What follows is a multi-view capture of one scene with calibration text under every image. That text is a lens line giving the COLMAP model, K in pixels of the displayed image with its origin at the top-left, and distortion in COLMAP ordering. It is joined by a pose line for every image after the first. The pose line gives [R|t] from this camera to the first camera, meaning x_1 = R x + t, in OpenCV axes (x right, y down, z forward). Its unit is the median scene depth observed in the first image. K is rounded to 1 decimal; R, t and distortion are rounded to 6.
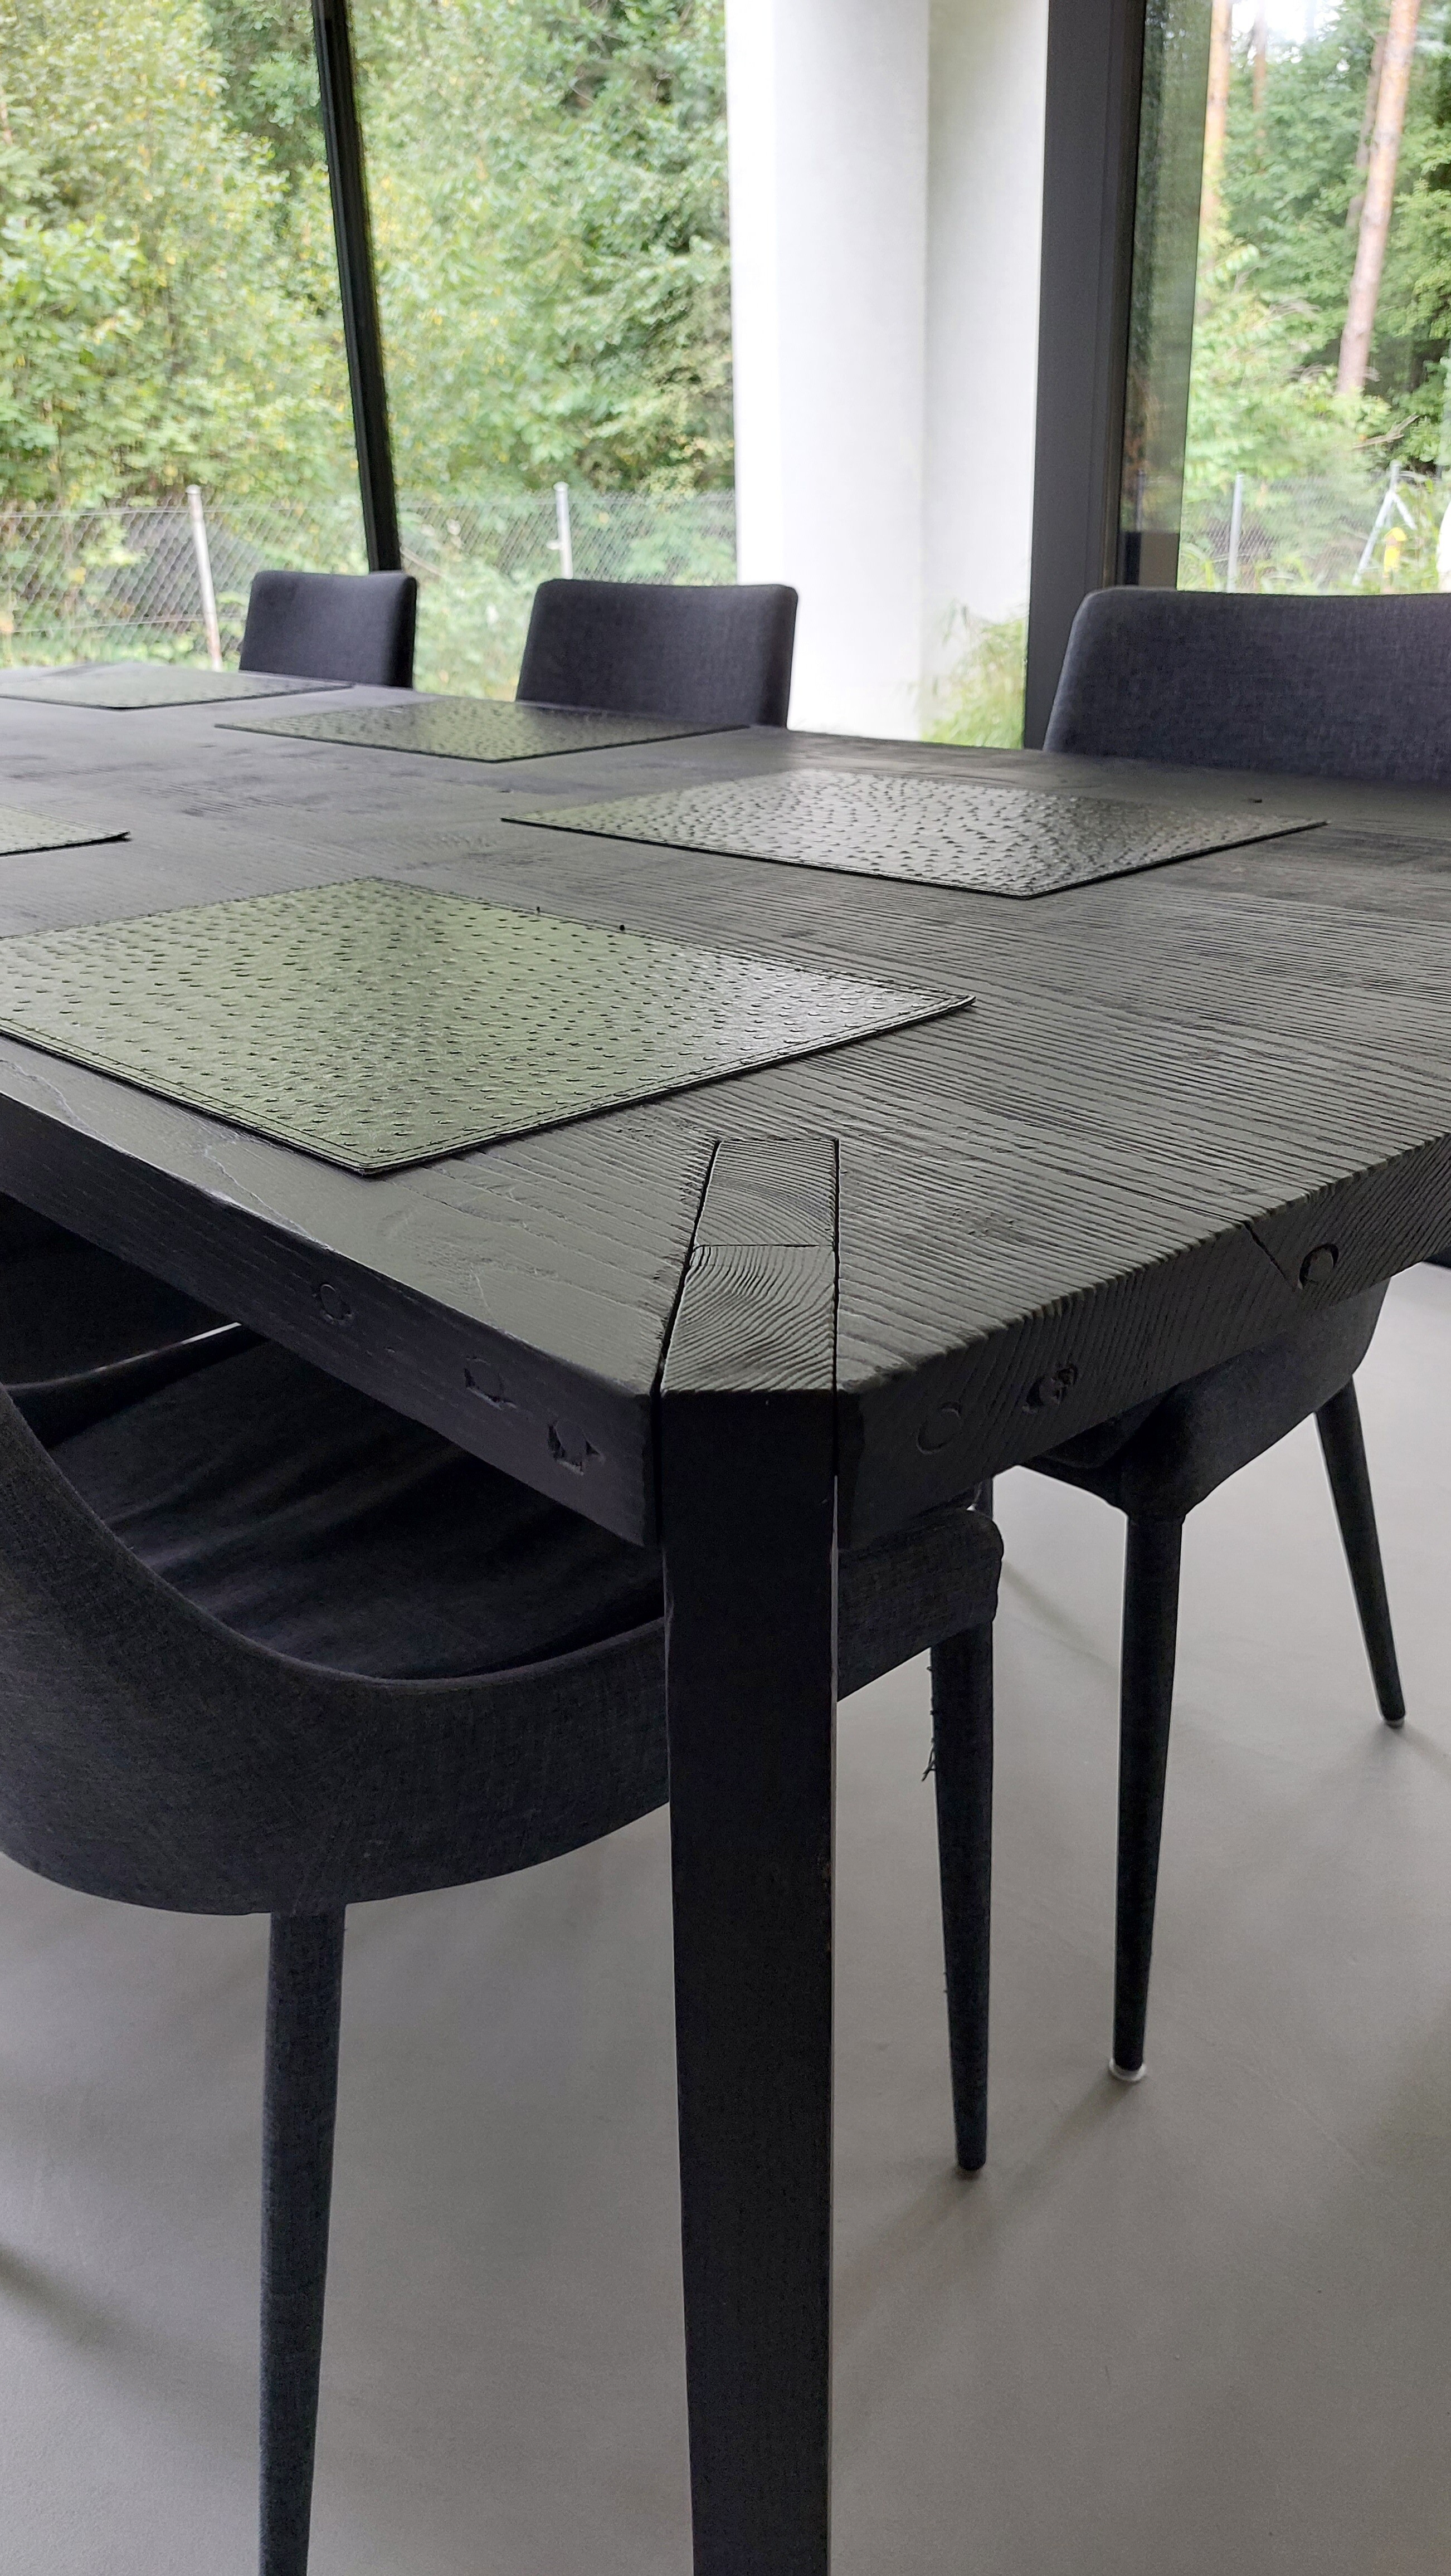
lens RADIAL K [[1867.2, 0, 725.5], [0, 1867.2, 1288.0], [0, 0, 1]] dist [0.057057, -0.101906]
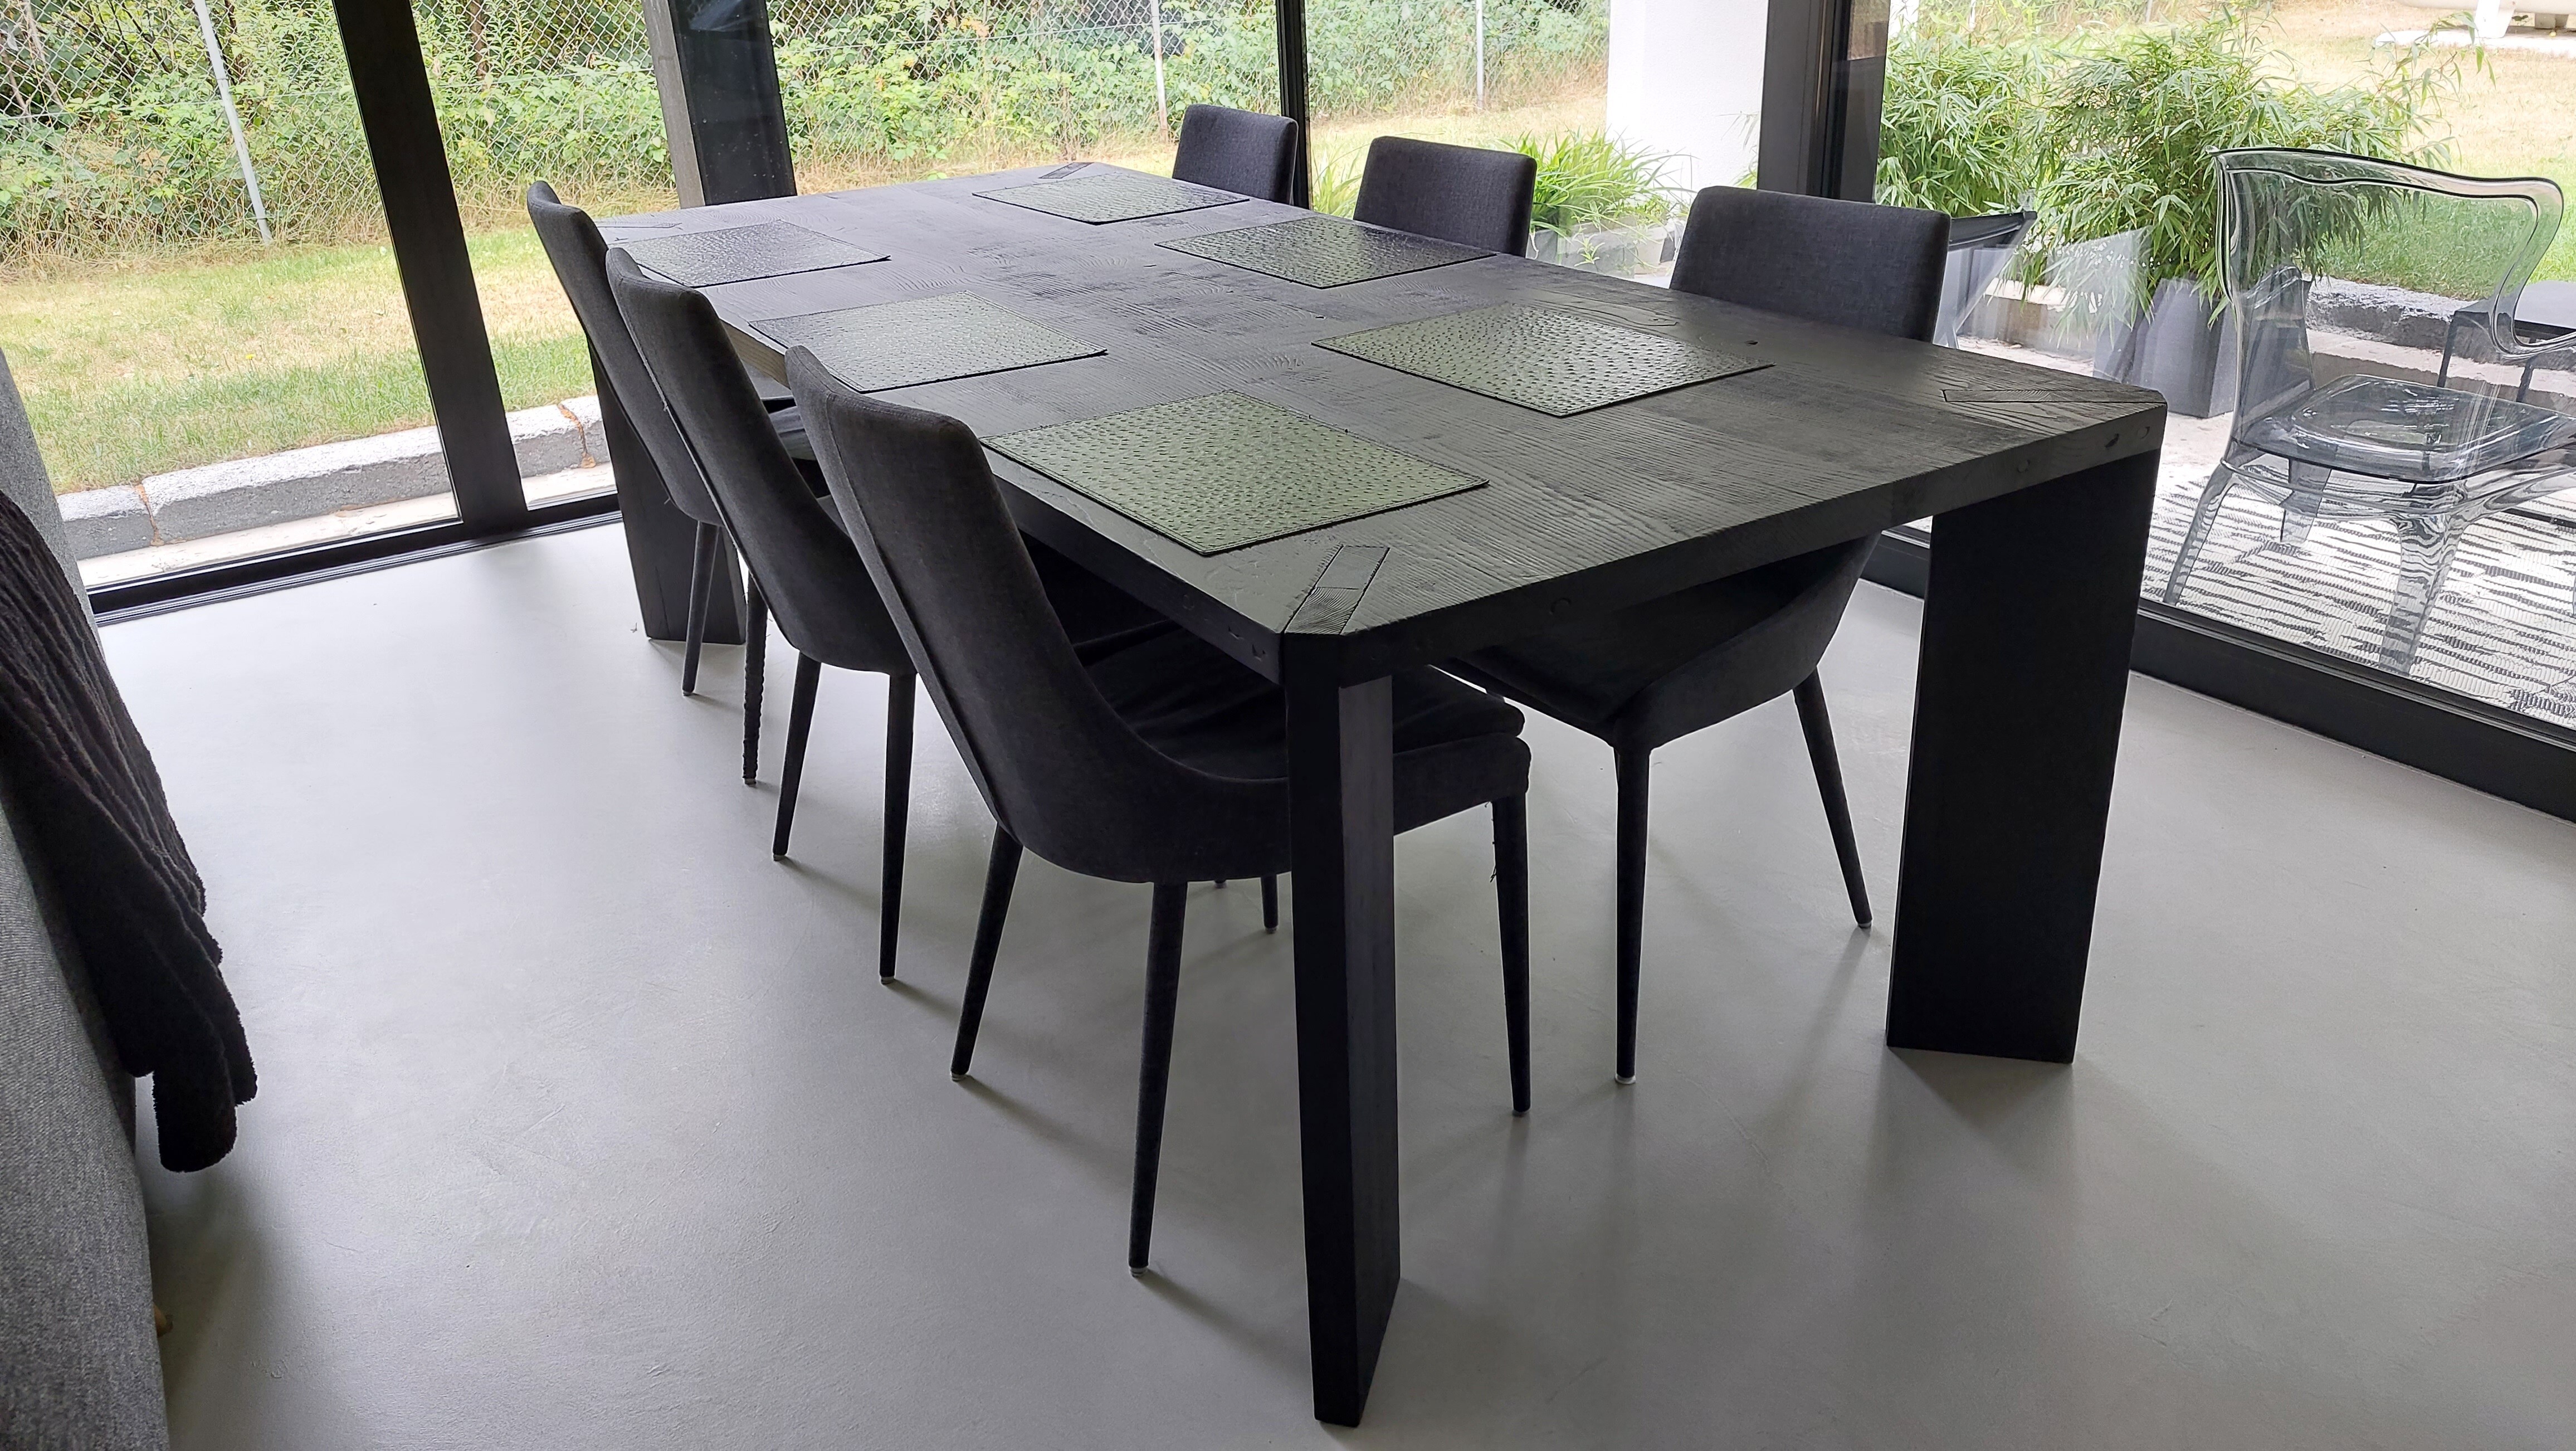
lens RADIAL K [[1867.2, 0, 1288.0], [0, 1867.2, 725.5], [0, 0, 1]] dist [0.057057, -0.101906]
pose [[0.982631, 0.061209, -0.175183, 0.229825], [-0.053026, 0.997289, 0.051021, 0.021972], [0.177831, -0.040845, 0.983213, -0.904959]]
